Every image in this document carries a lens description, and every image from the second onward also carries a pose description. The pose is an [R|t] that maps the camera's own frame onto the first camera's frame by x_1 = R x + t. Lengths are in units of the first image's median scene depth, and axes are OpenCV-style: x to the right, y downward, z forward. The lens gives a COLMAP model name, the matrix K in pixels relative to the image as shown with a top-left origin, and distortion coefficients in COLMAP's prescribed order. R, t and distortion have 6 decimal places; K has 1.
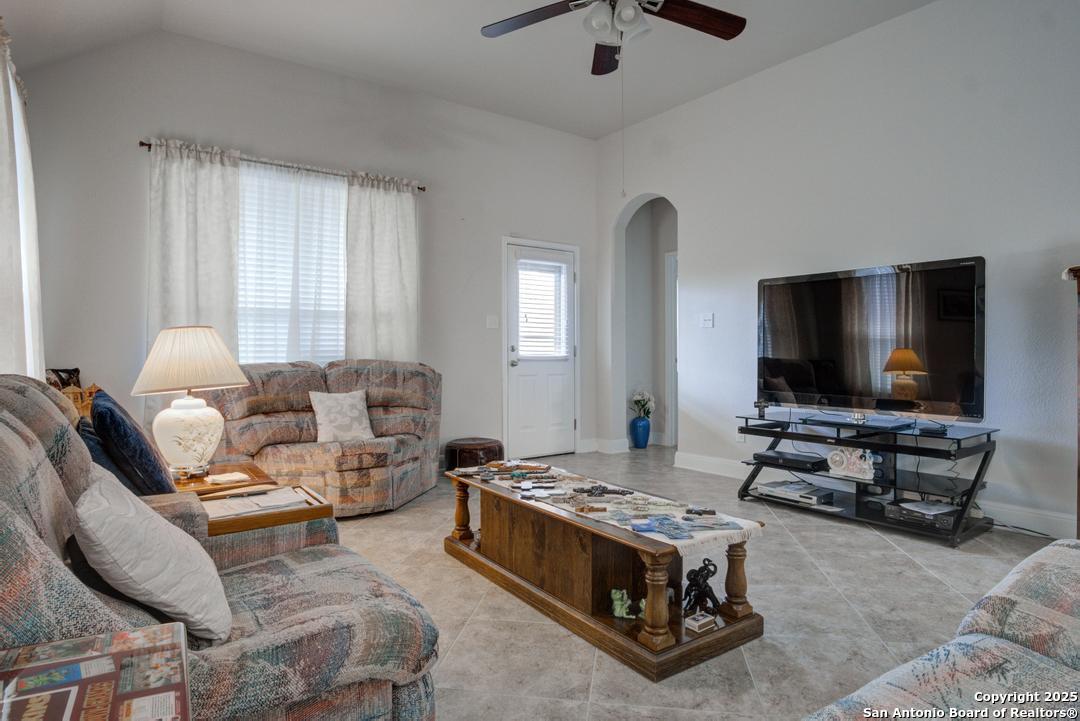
lens RADIAL K [[592.5, 0, 536.0], [0, 592.5, 355.4], [0, 0, 1]] dist [-0.038662, -0.000549]
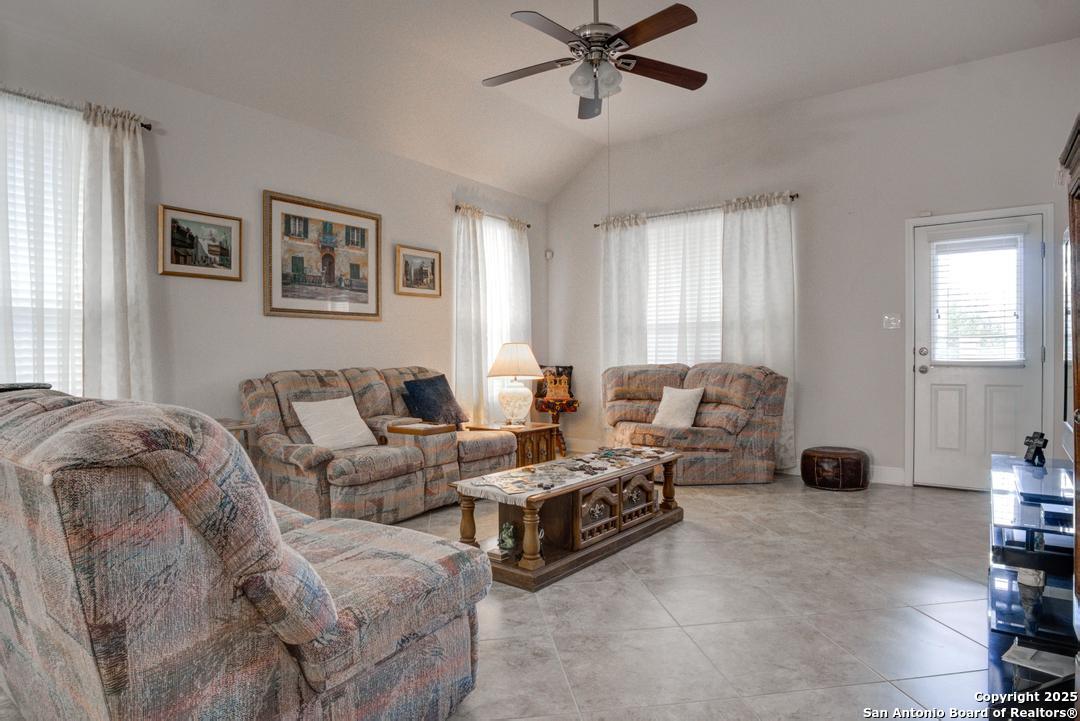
lens RADIAL K [[592.5, 0, 539.2], [0, 592.5, 368.9], [0, 0, 1]] dist [-0.038662, -0.000549]
pose [[0.316135, 0.019567, -0.948512, 0.691070], [-0.002555, 0.999801, 0.019773, -0.002677], [0.948711, -0.003828, 0.316122, 0.282638]]
